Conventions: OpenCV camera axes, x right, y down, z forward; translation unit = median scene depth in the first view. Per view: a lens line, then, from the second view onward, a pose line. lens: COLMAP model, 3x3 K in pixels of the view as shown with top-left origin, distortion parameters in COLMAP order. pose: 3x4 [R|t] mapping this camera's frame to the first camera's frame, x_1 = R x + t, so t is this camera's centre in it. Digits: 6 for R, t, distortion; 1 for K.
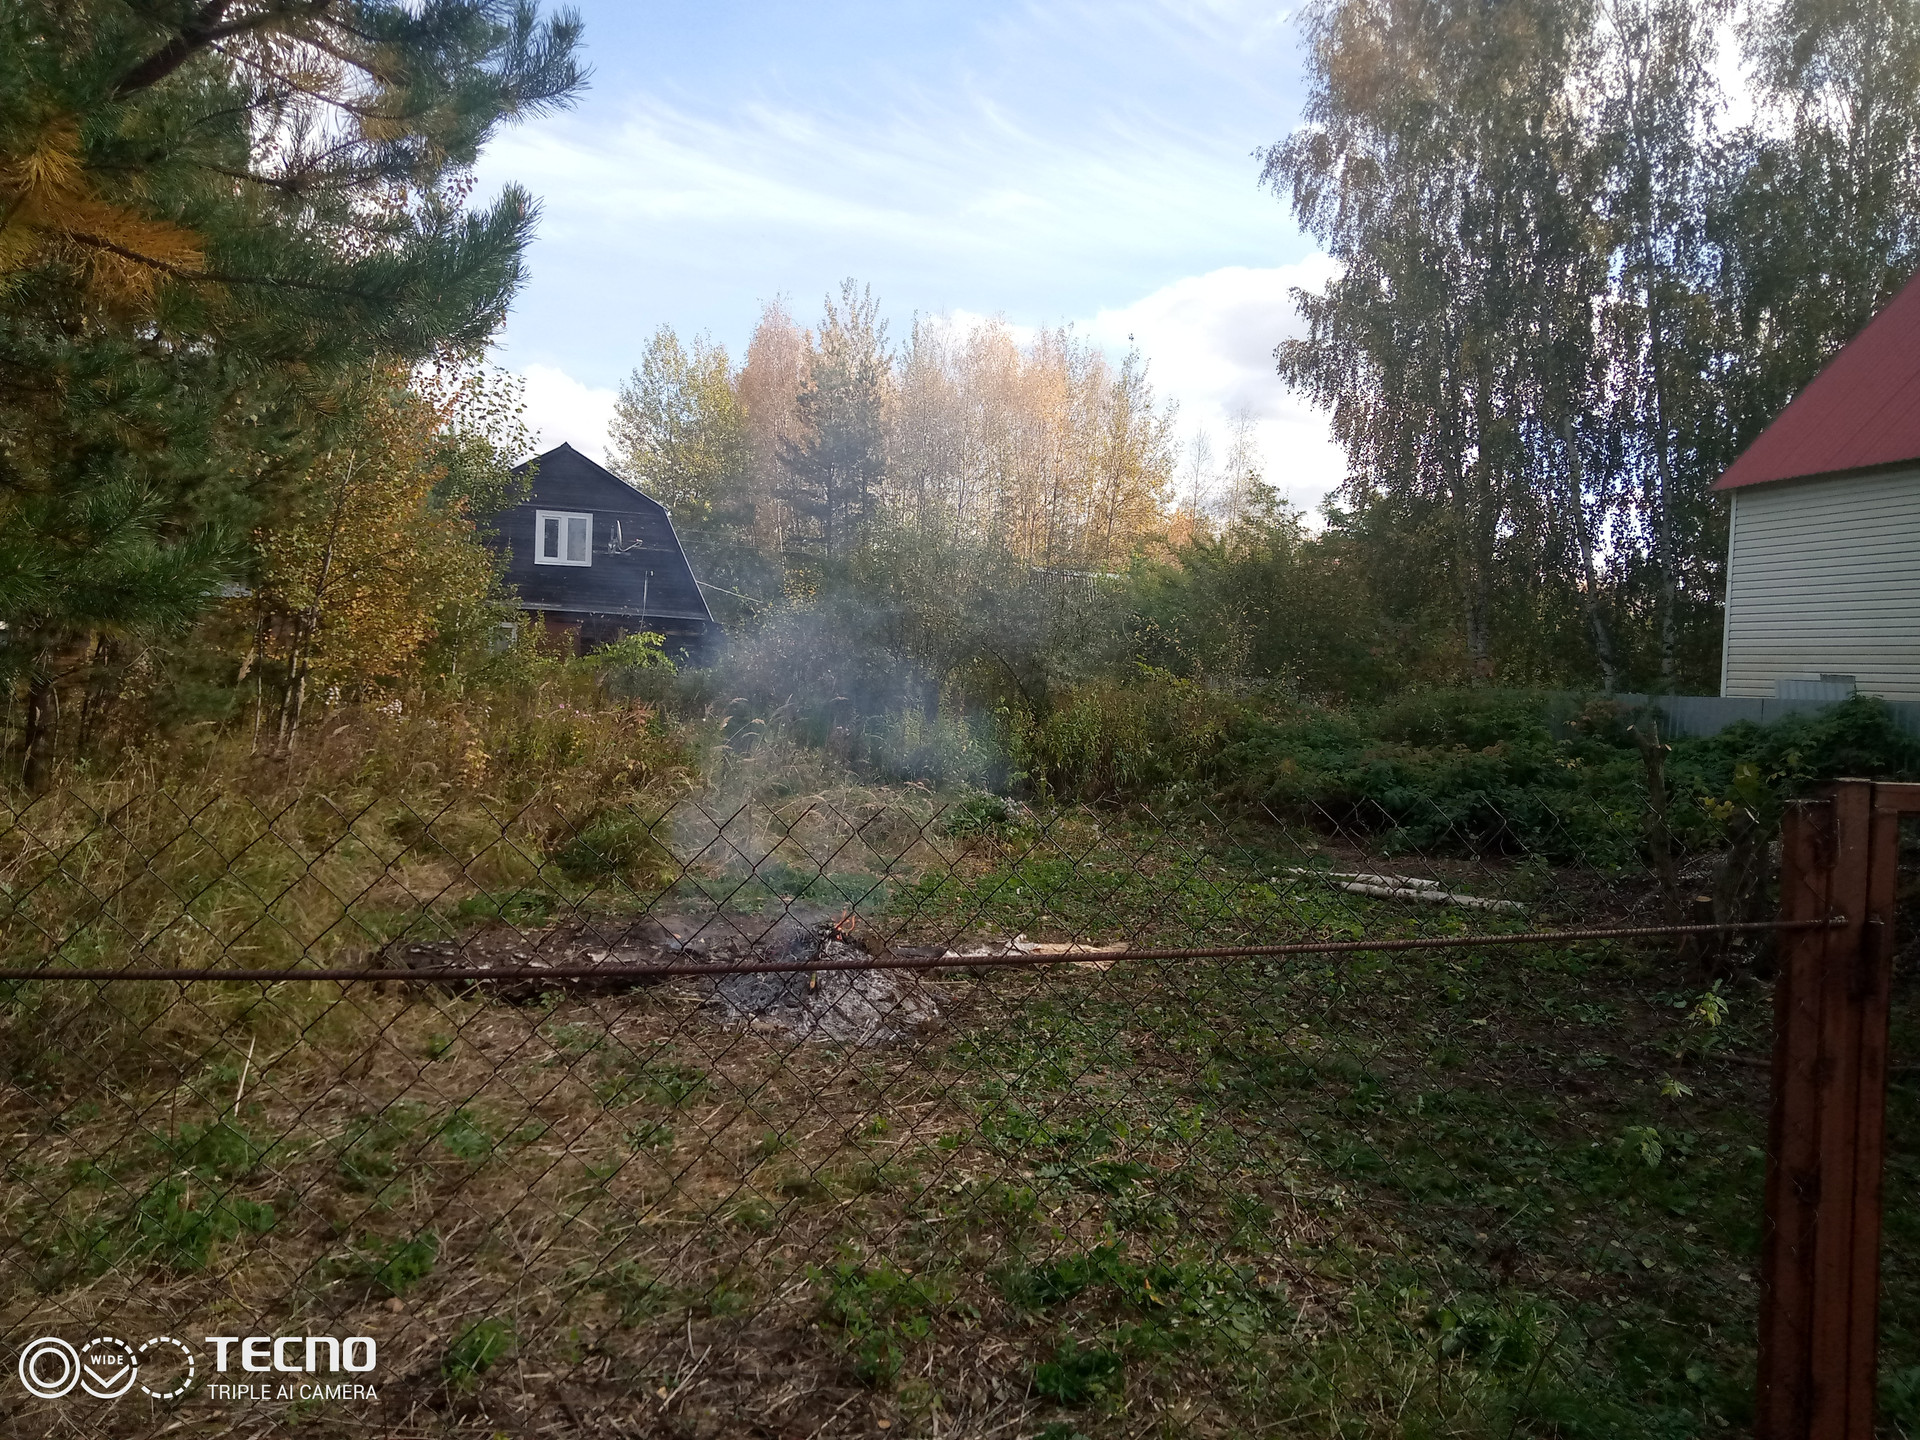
lens RADIAL K [[1481.9, 0, 960.0], [0, 1481.9, 720.0], [0, 0, 1]] dist [-0.023732, 0.003540]
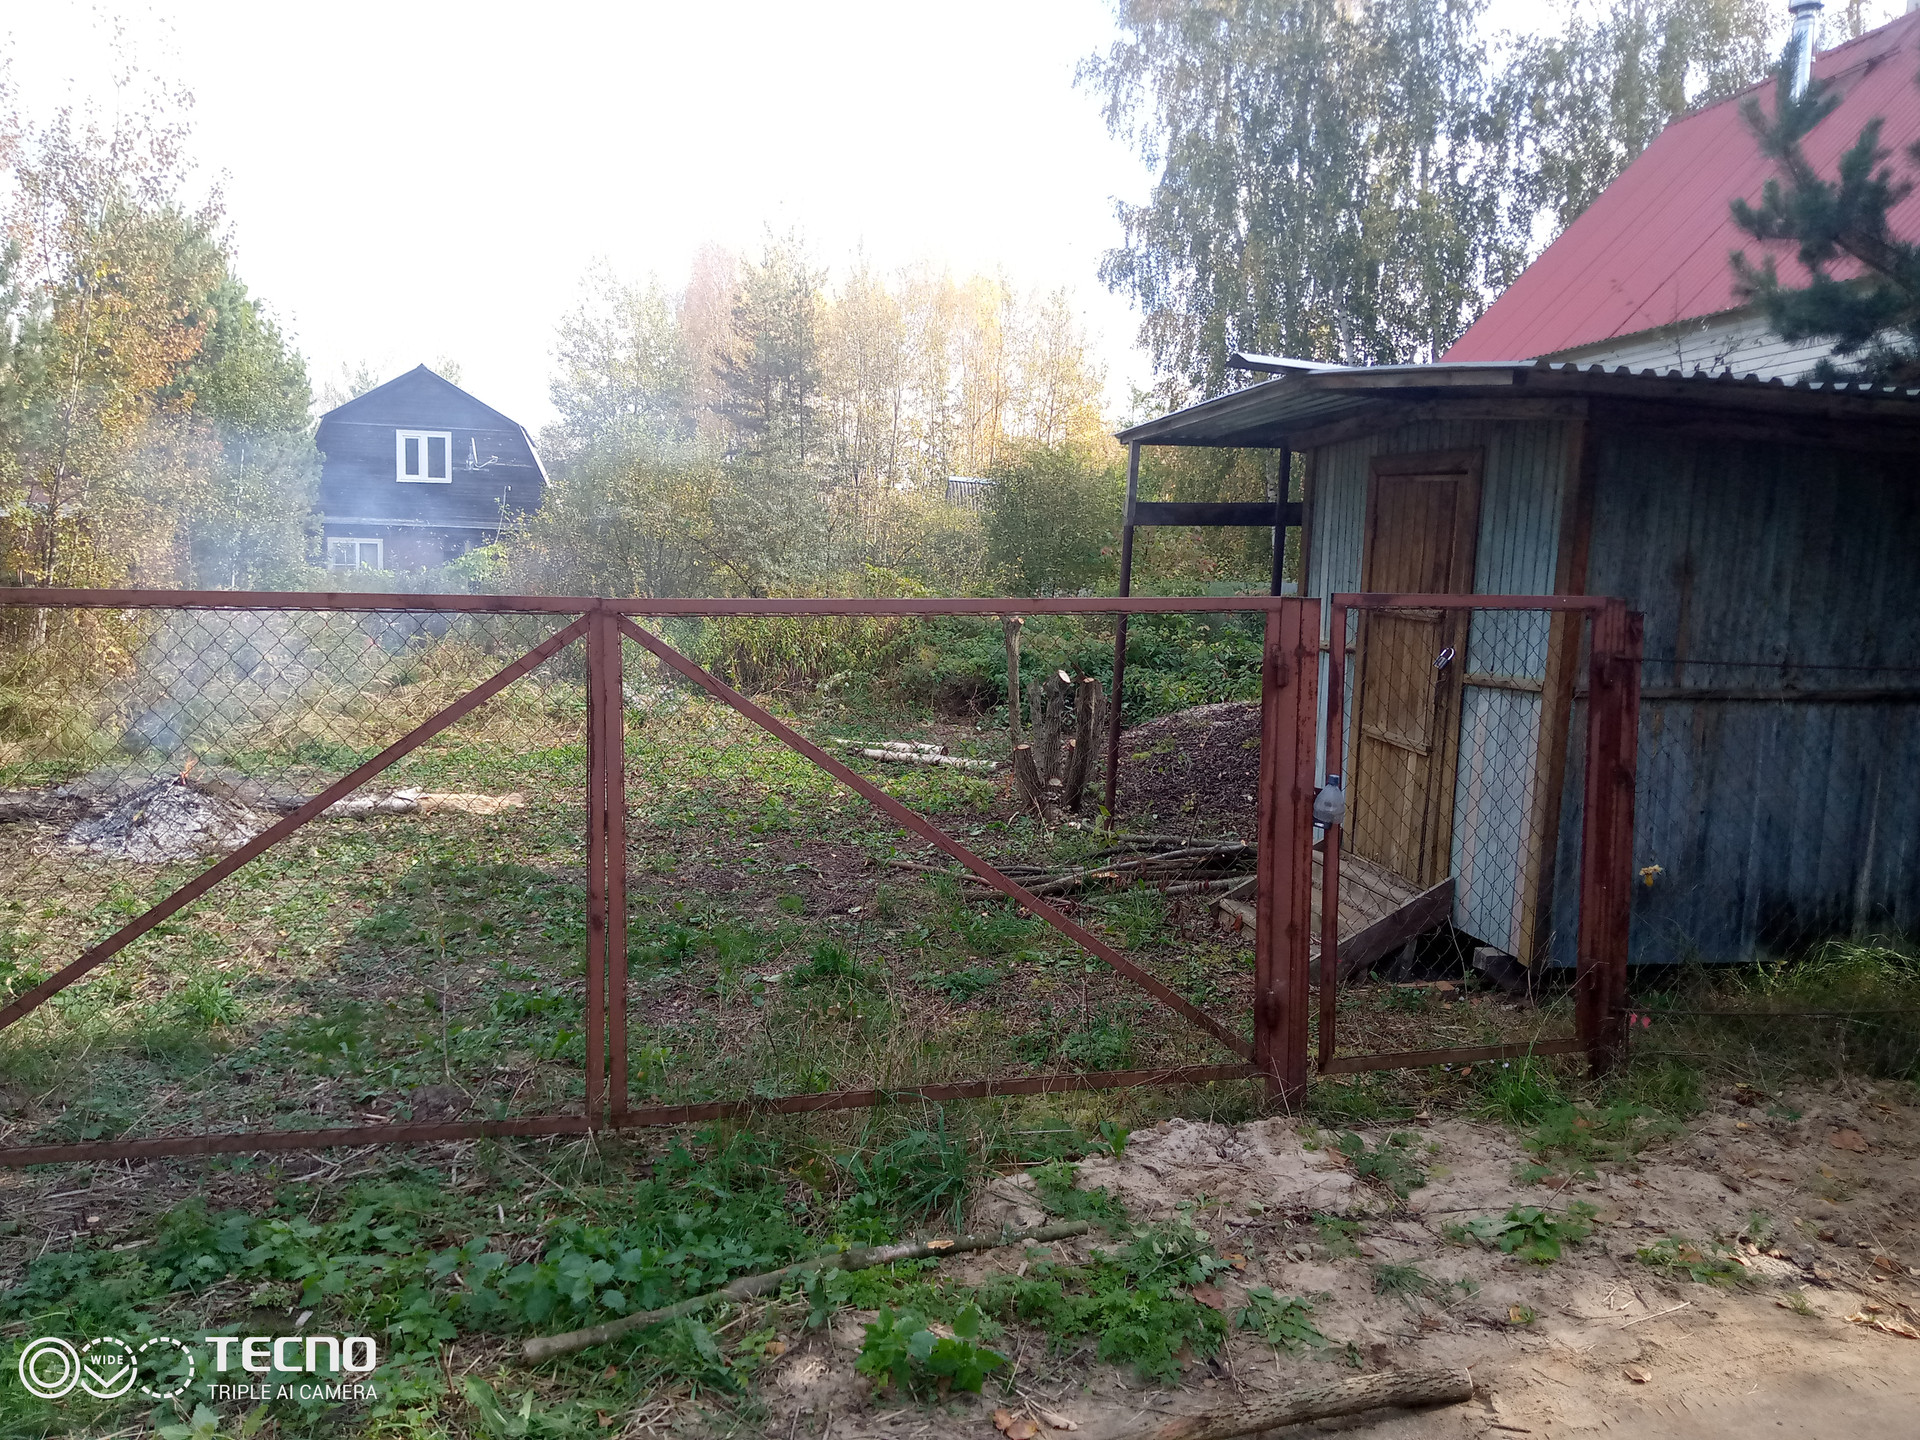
lens RADIAL K [[1462.4, 0, 970.8], [0, 1462.4, 715.2], [0, 0, 1]] dist [0.074345, -0.158206]
pose [[0.999778, -0.020498, -0.004902, 0.118609], [0.020747, 0.998104, 0.057950, 0.006734], [0.003705, -0.058039, 0.998307, -0.044079]]
